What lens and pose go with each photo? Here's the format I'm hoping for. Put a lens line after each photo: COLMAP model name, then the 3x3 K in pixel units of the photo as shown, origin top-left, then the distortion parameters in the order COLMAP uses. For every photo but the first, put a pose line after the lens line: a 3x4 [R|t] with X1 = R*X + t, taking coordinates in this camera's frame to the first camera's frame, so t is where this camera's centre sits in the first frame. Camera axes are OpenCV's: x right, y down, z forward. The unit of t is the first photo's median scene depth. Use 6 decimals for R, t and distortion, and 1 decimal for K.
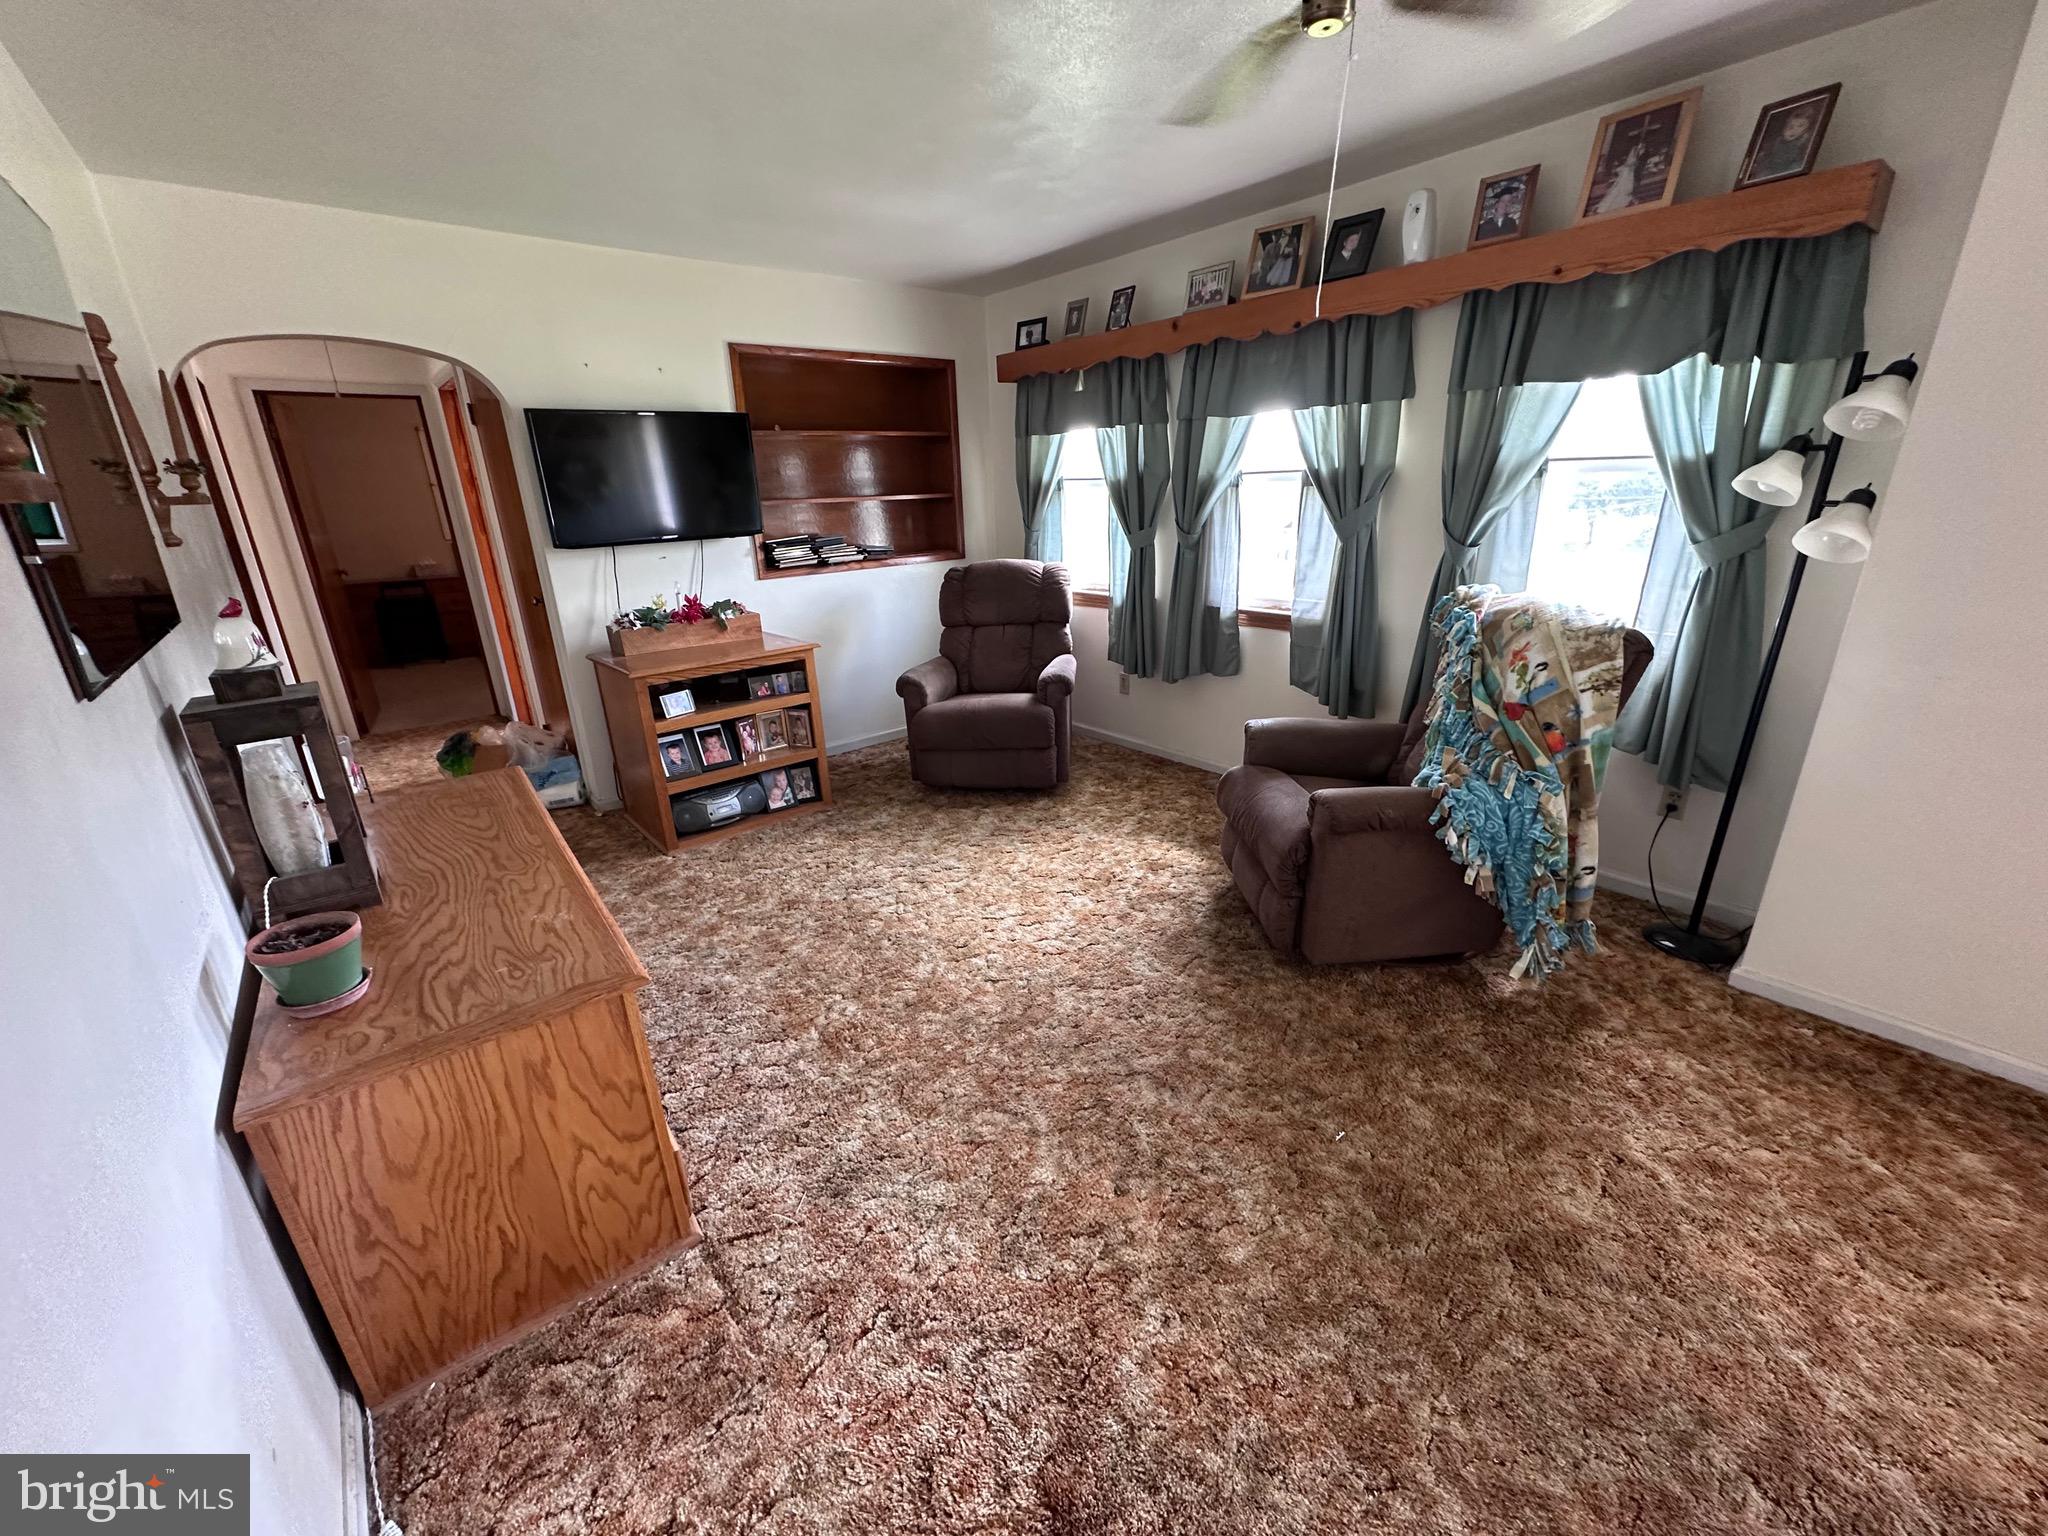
lens RADIAL K [[814.6, 0, 1018.8], [0, 814.6, 769.9], [0, 0, 1]] dist [-0.004016, 0.000534]
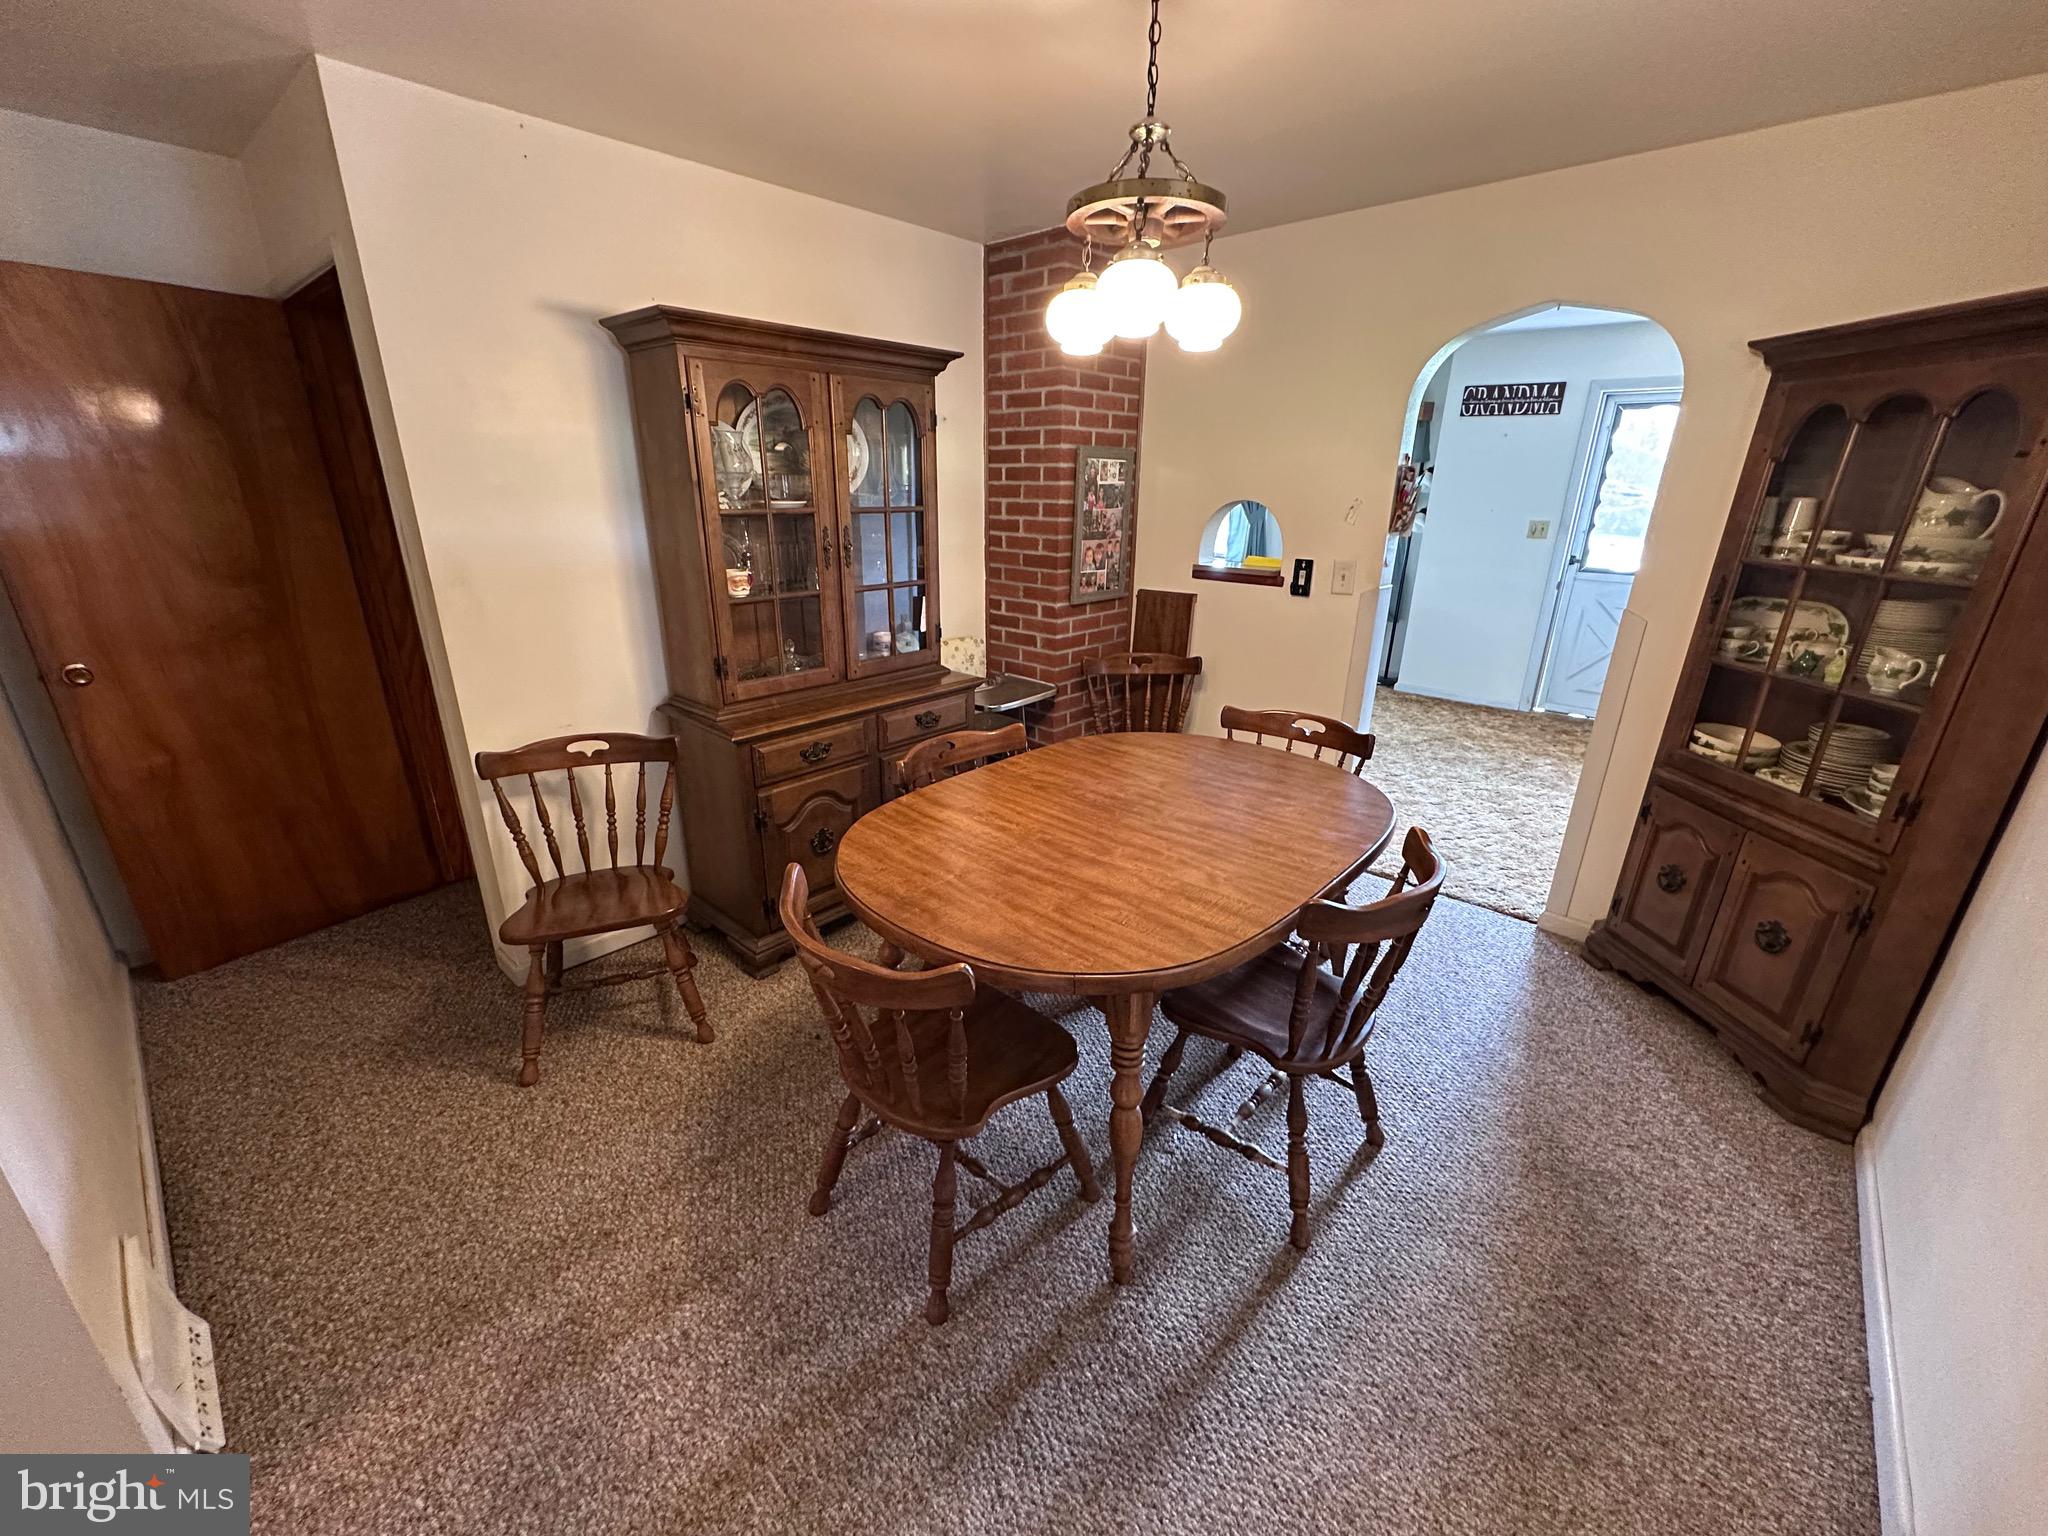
lens RADIAL K [[814.6, 0, 1023.9], [0, 814.6, 768.6], [0, 0, 1]] dist [-0.004016, 0.000534]
pose [[0.988454, -0.011292, 0.151101, -0.720138], [0.010811, 0.999934, 0.004007, 0.477946], [-0.151136, -0.002327, 0.988510, -1.421520]]
